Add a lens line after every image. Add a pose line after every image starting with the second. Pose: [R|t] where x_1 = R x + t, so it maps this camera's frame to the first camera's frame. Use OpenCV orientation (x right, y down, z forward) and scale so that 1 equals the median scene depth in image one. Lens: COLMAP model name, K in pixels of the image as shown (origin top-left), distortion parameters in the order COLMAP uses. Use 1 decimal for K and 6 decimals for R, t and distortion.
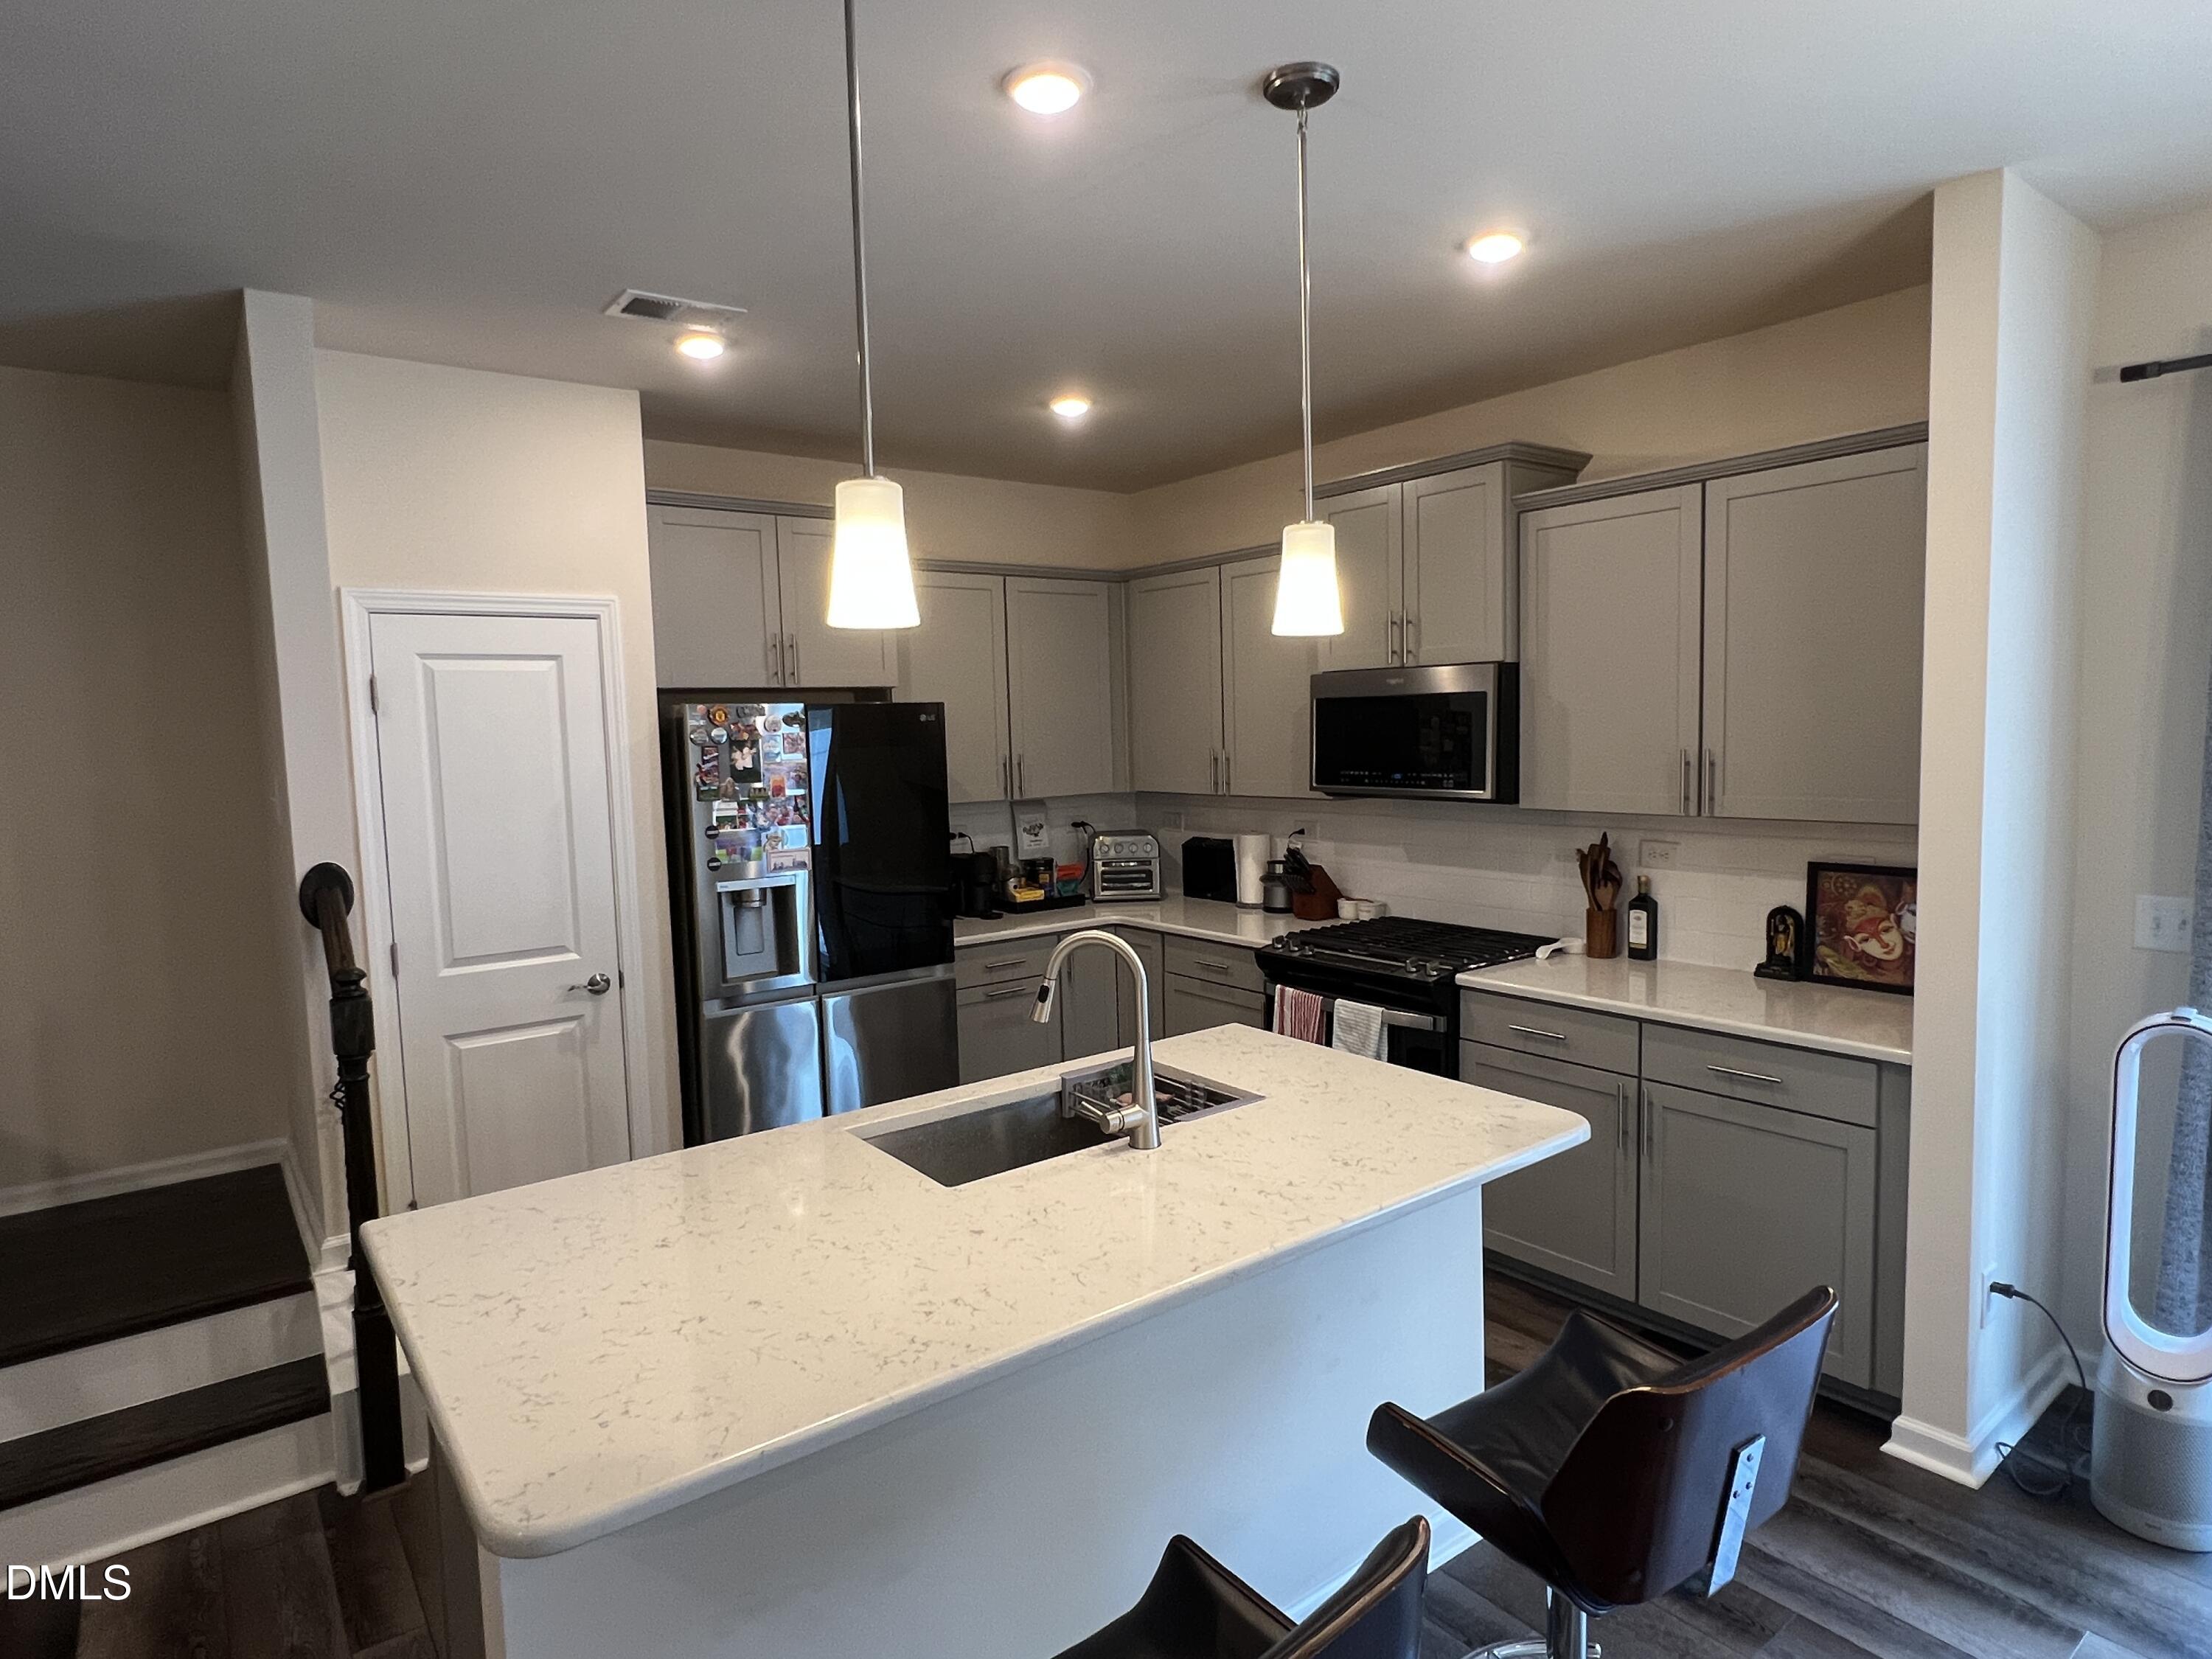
lens RADIAL K [[1226.1, 0, 1093.7], [0, 1226.1, 831.2], [0, 0, 1]] dist [-0.000448, 0.000286]
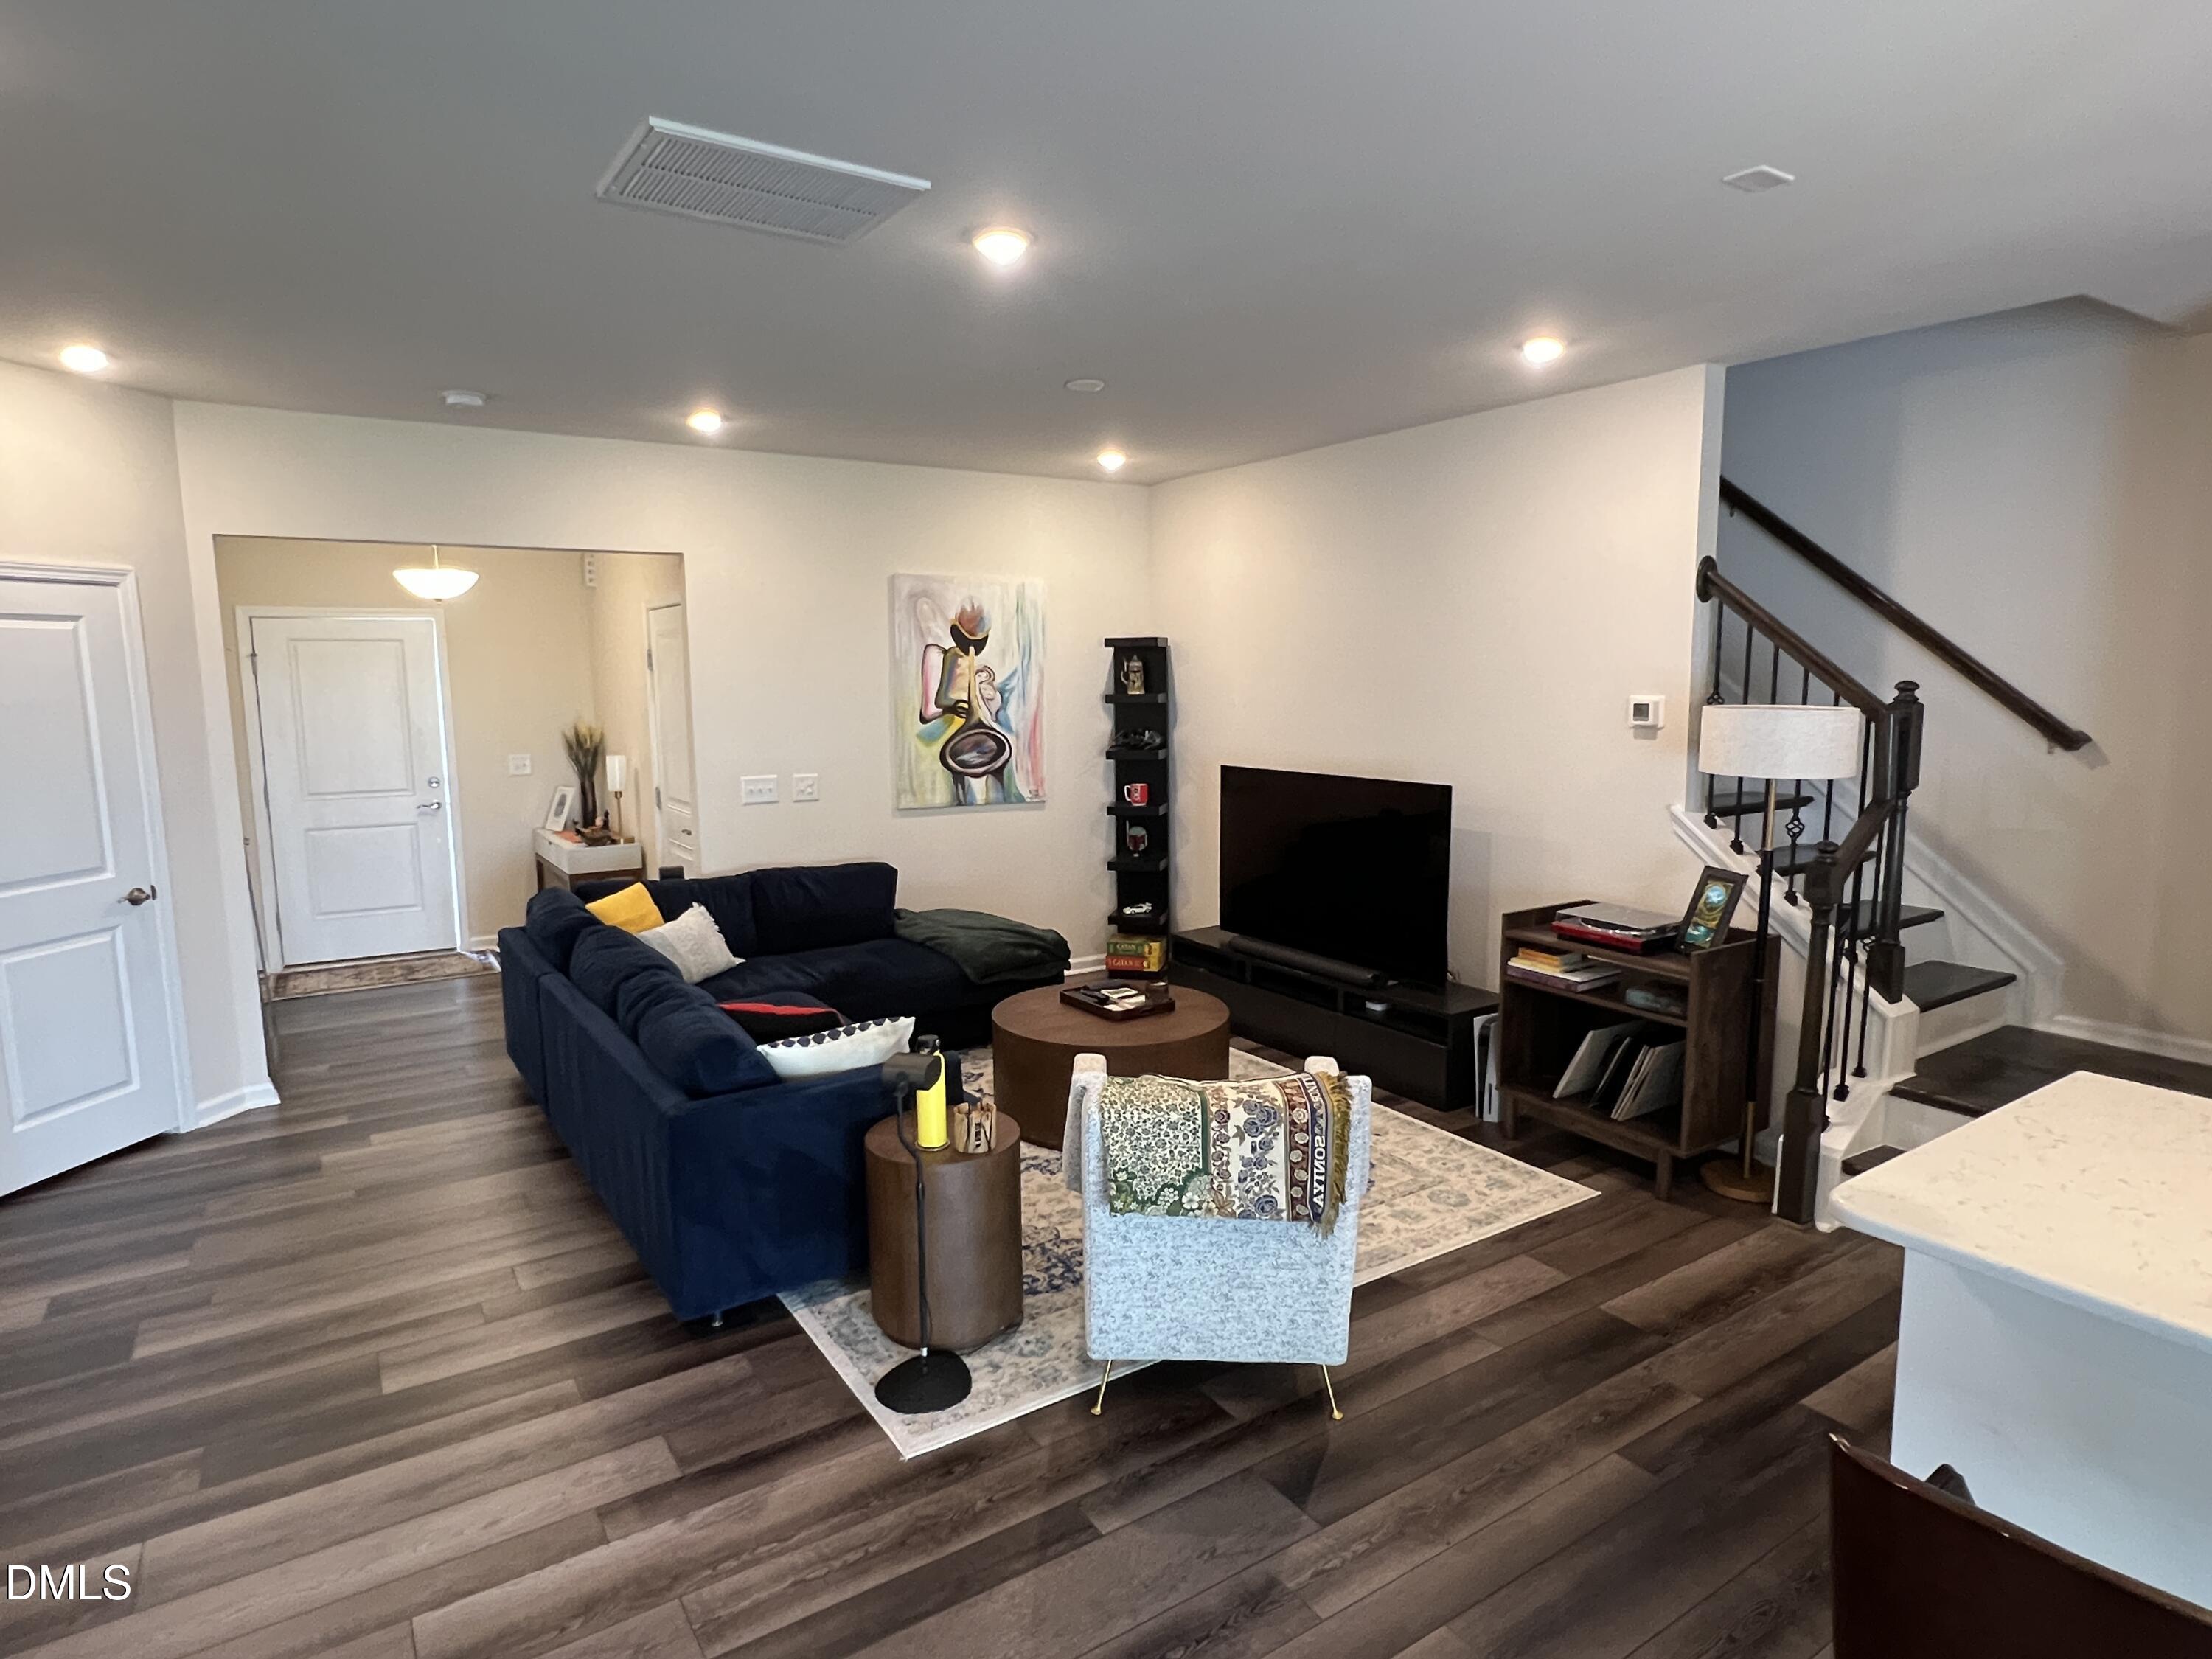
lens RADIAL K [[1226.1, 0, 1093.7], [0, 1226.1, 831.2], [0, 0, 1]] dist [-0.000448, 0.000286]
pose [[-0.072010, 0.159921, -0.984500, 0.339083], [-0.073344, 0.983541, 0.165130, -0.024636], [0.994704, 0.084098, -0.059095, 0.036932]]
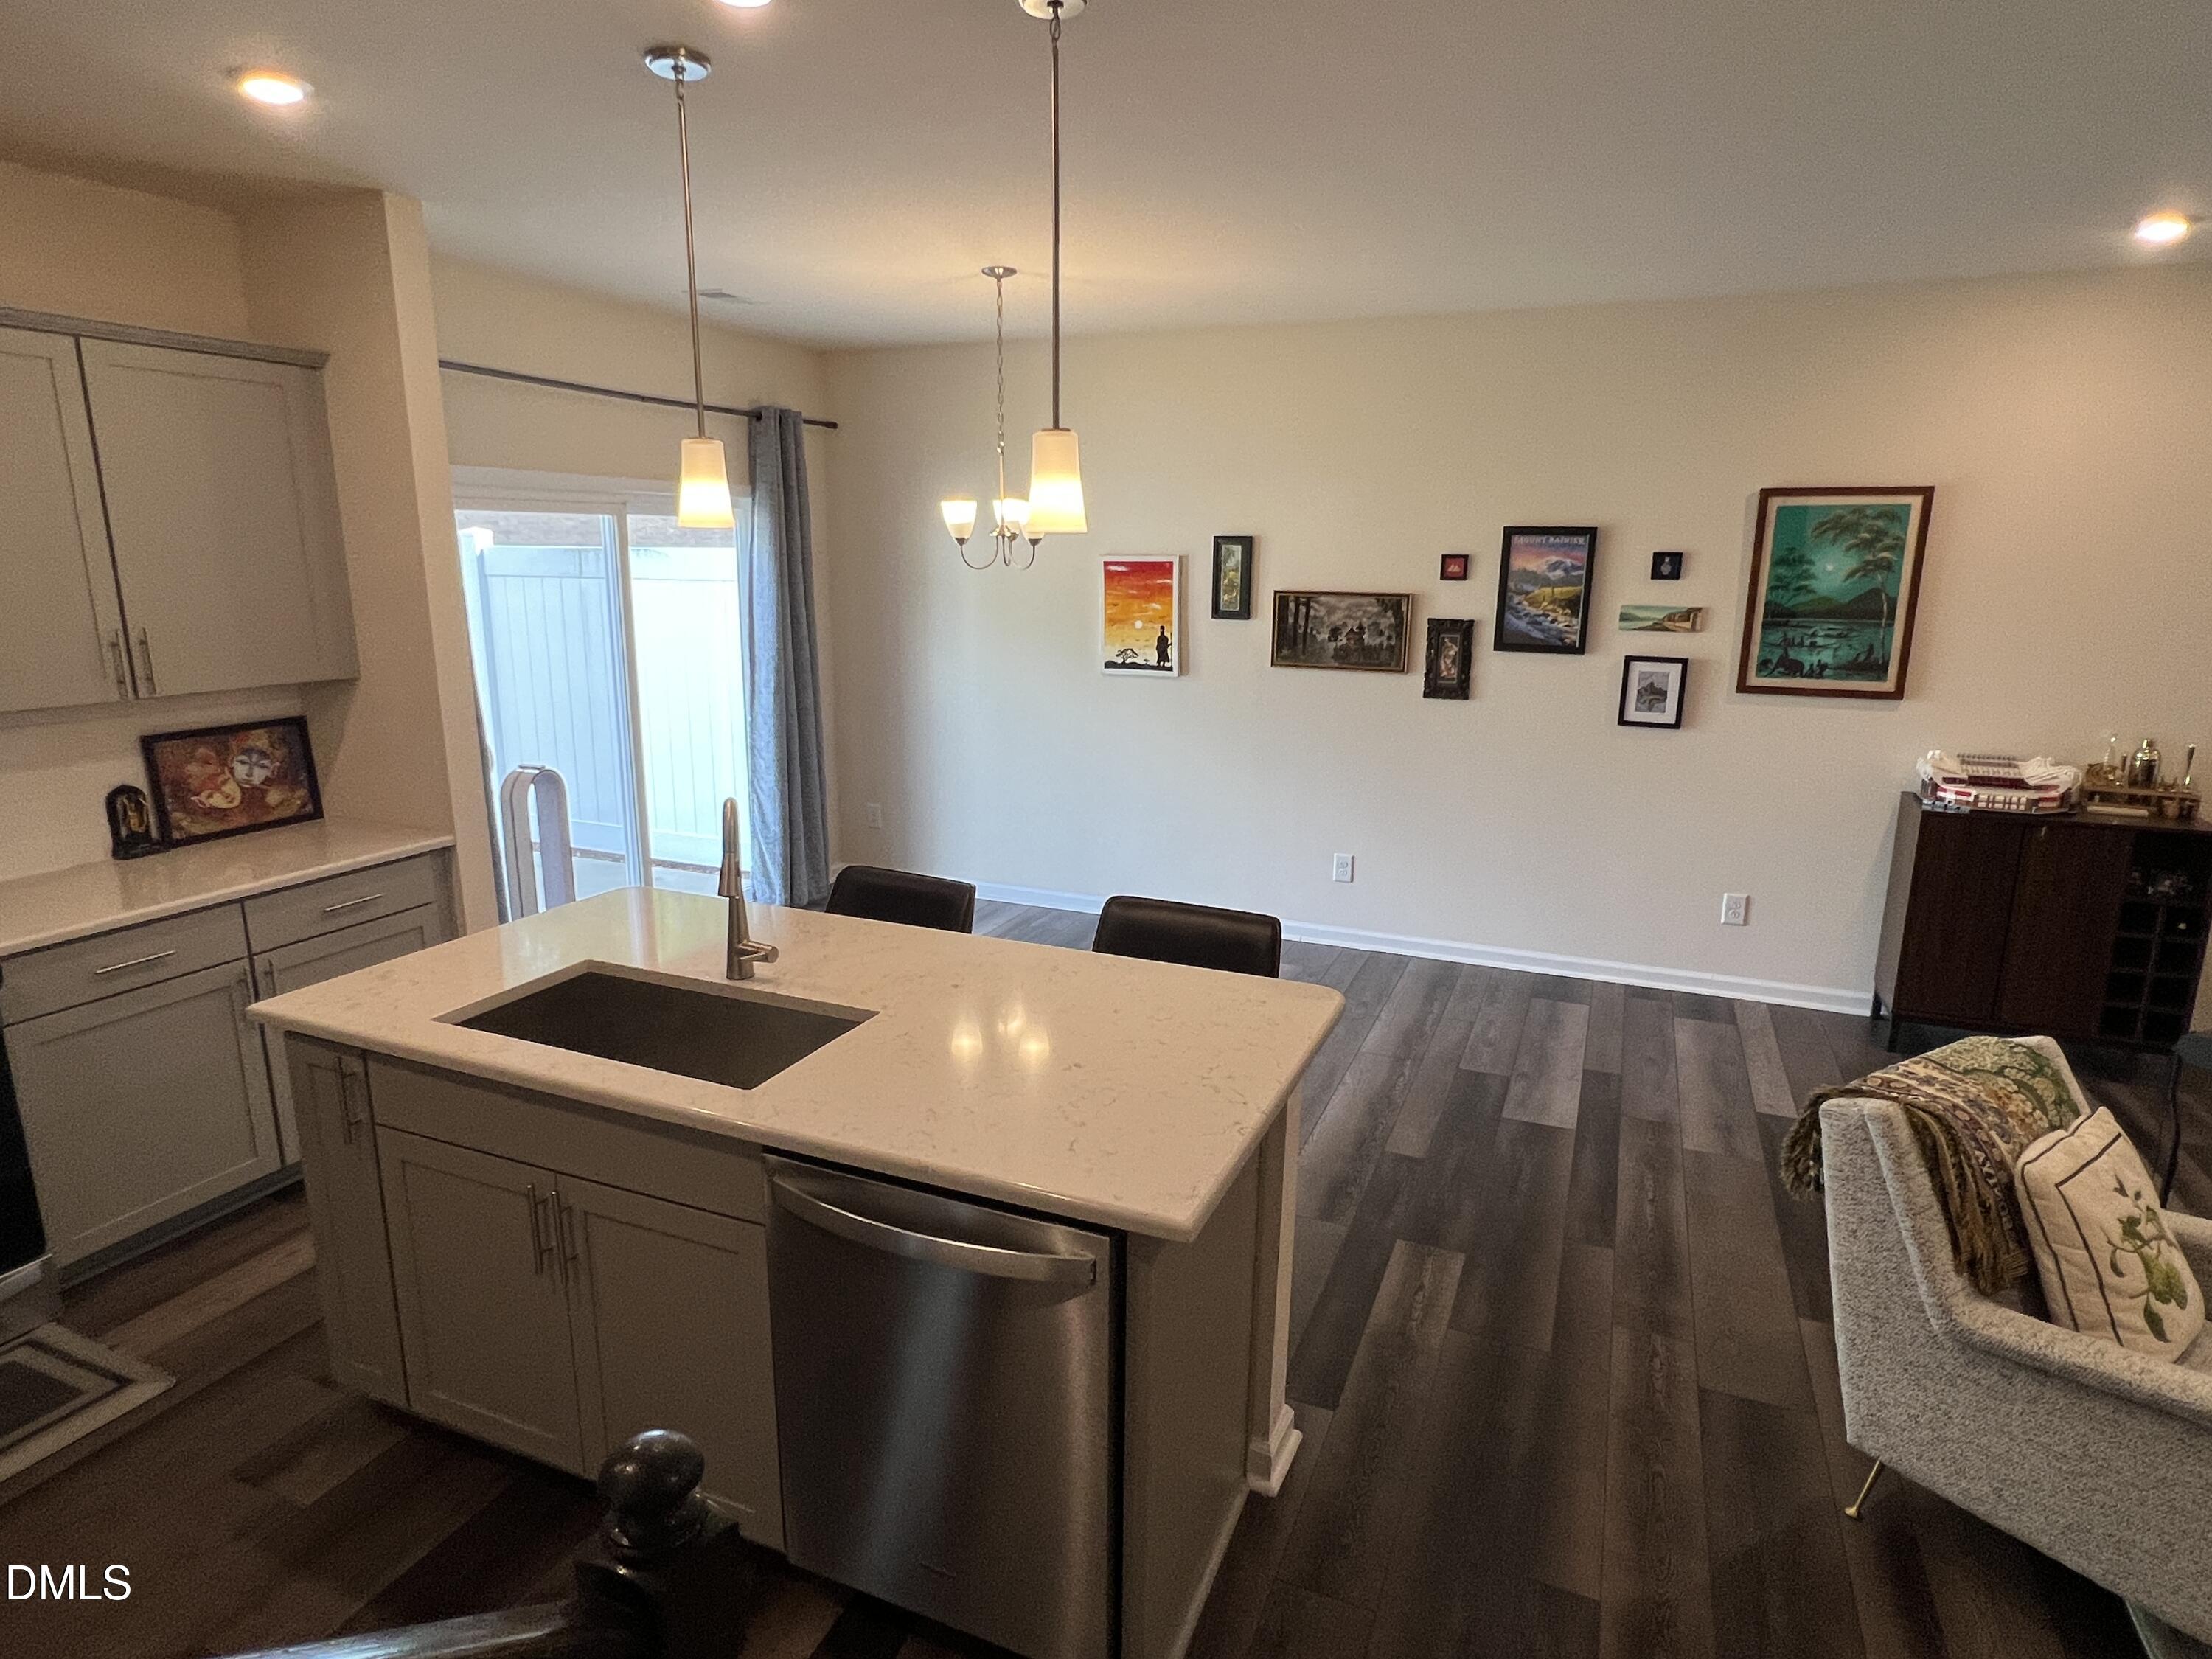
lens RADIAL K [[1229.8, 0, 1095.4], [0, 1229.8, 826.0], [0, 0, 1]] dist [-0.001781, -0.000810]
pose [[-0.487844, -0.166729, 0.856860, -0.643285], [0.082359, 0.968421, 0.235326, -0.072012], [-0.869037, 0.185373, -0.458707, 0.723954]]
